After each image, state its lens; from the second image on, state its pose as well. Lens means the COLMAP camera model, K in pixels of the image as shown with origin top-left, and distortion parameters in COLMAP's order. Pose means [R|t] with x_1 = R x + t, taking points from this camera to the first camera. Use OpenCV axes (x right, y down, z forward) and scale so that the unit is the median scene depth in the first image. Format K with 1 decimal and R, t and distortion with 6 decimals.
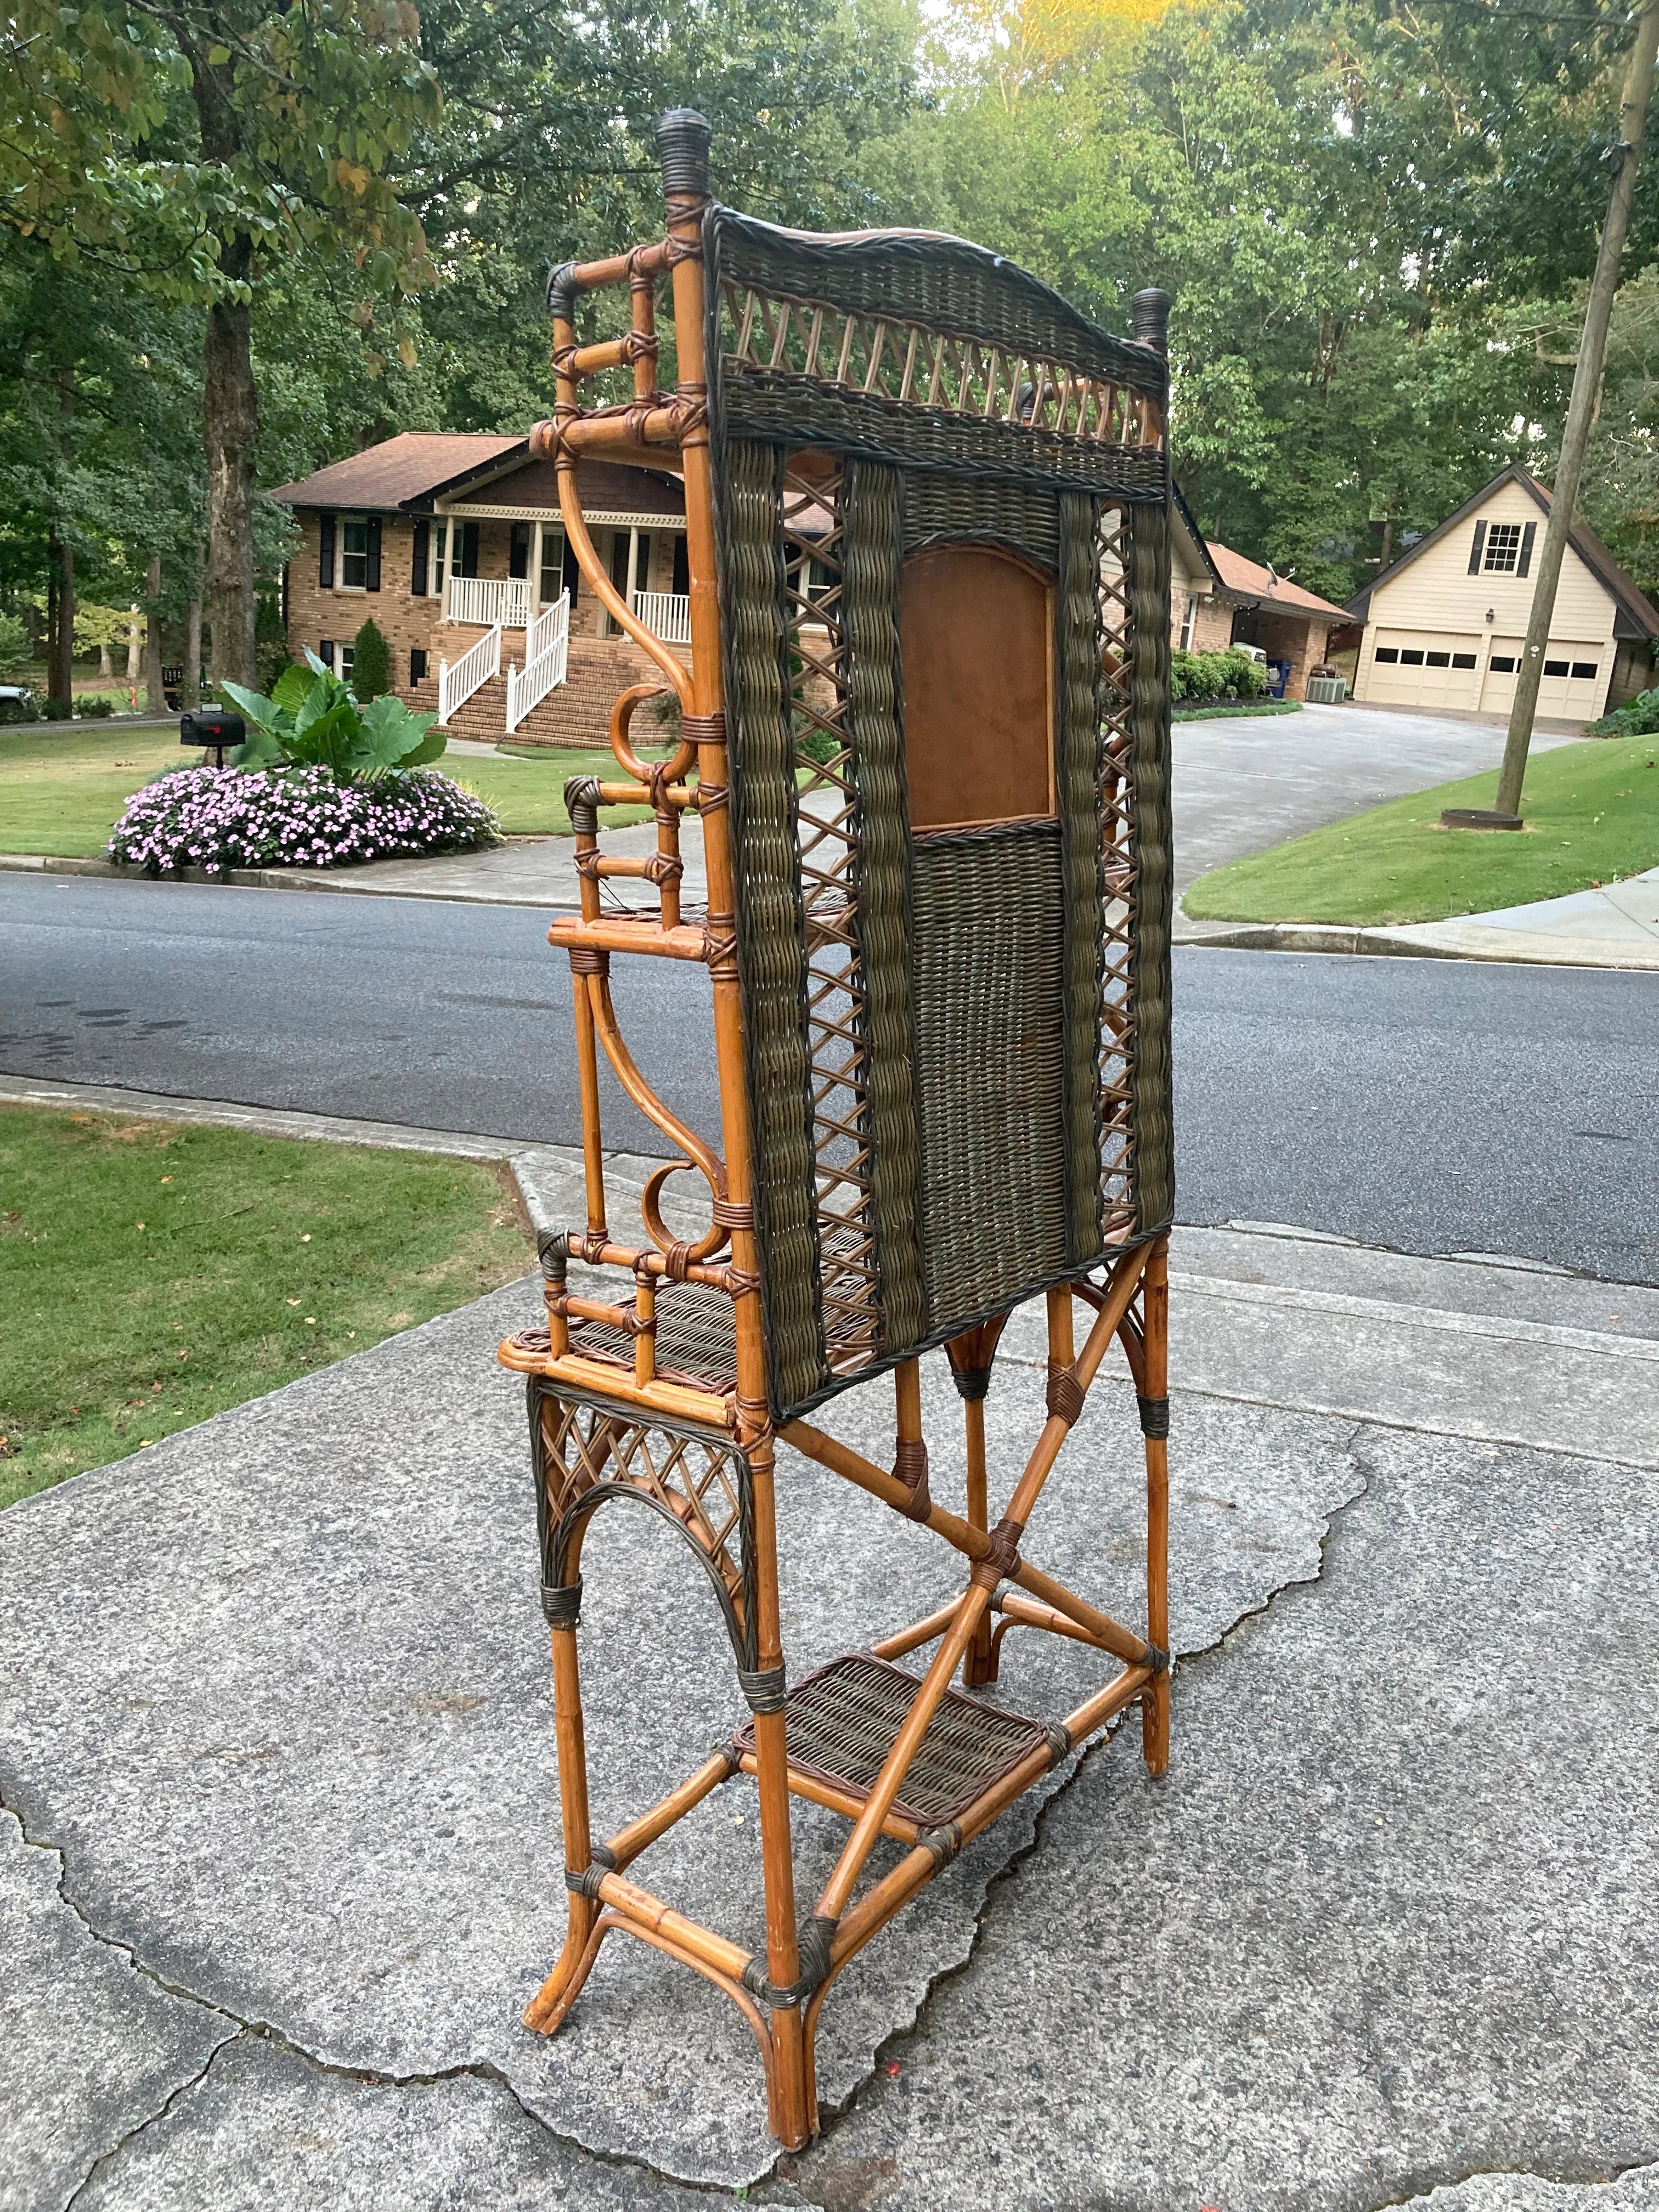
lens RADIAL K [[1821.5, 0, 829.5], [0, 1821.5, 1106.0], [0, 0, 1]] dist [0.030078, -0.019436]
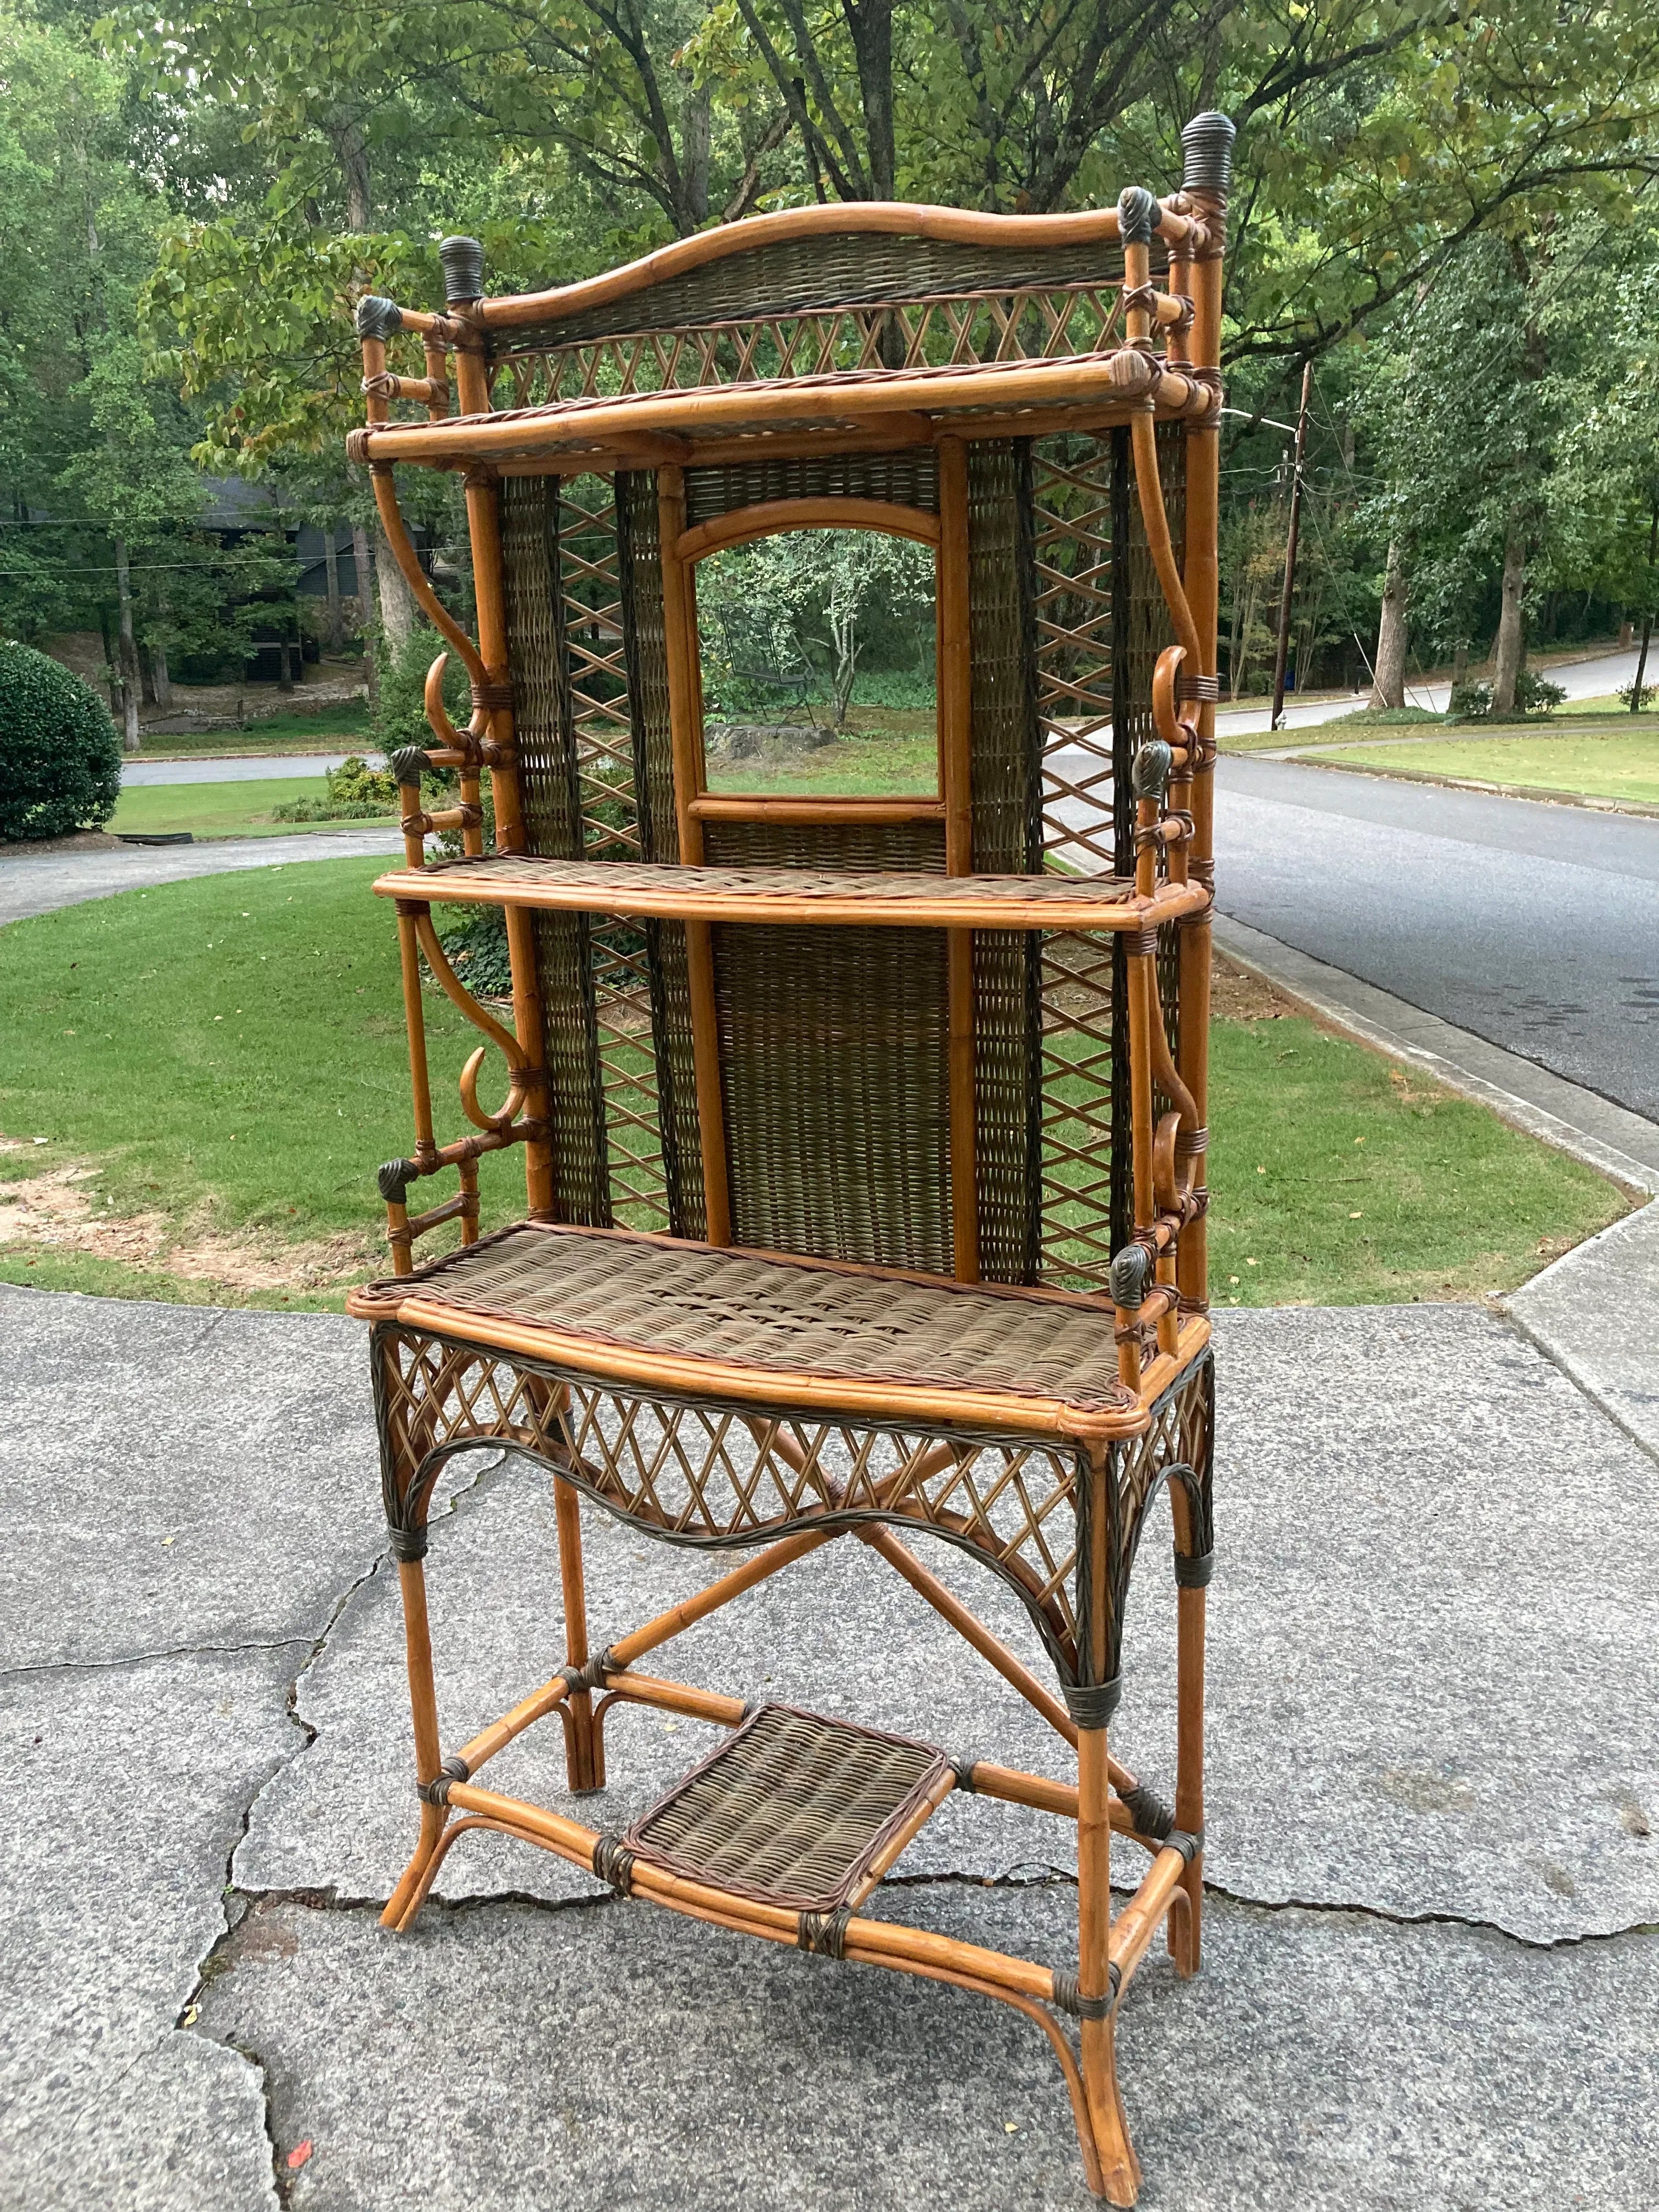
lens RADIAL K [[1835.7, 0, 872.8], [0, 1835.7, 1060.7], [0, 0, 1]] dist [0.014589, 0.017856]
pose [[0.491276, 0.159112, -0.856347, 1.018255], [-0.169873, 0.981796, 0.084967, -0.120752], [0.854278, 0.103728, 0.509362, 0.603600]]
